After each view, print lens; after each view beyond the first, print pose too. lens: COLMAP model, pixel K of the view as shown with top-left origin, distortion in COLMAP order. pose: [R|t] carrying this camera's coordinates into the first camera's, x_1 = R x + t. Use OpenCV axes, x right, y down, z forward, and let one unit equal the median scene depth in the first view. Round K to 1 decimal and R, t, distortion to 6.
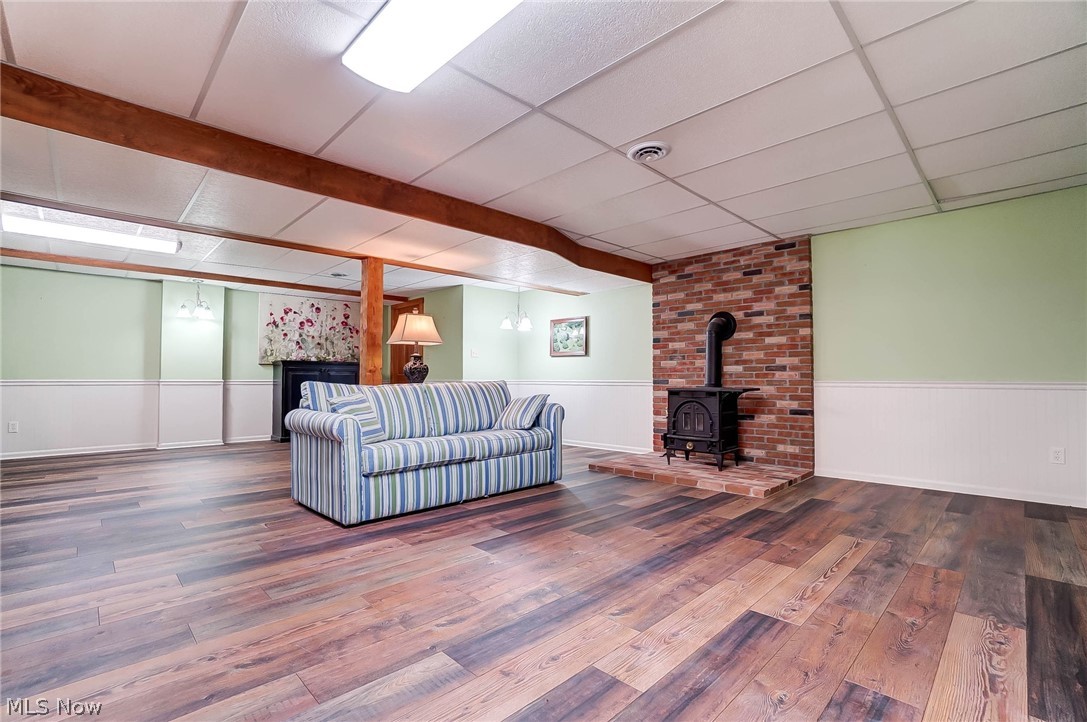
lens RADIAL K [[486.0, 0, 525.3], [0, 486.0, 369.2], [0, 0, 1]] dist [-0.059108, 0.019919]
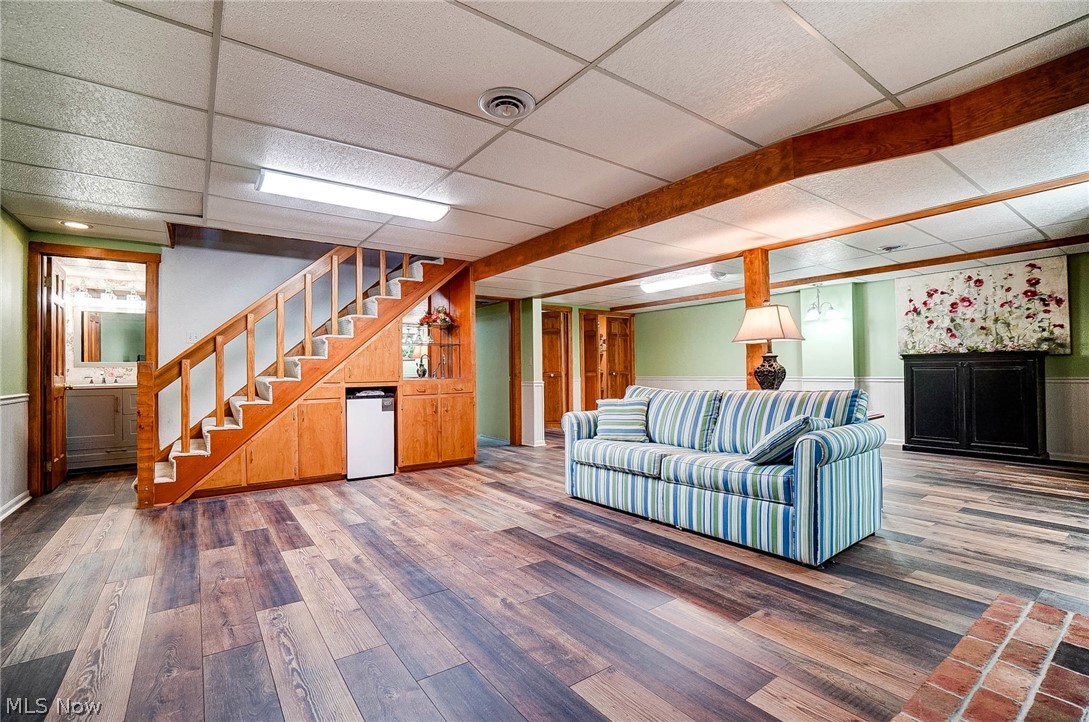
lens RADIAL K [[486.9, 0, 540.2], [0, 486.9, 366.3], [0, 0, 1]] dist [-0.059108, 0.019919]
pose [[-0.123228, -0.009857, -0.992329, 0.935829], [0.031901, 0.999395, -0.013889, -0.015451], [0.991865, -0.033368, -0.122839, 1.046483]]
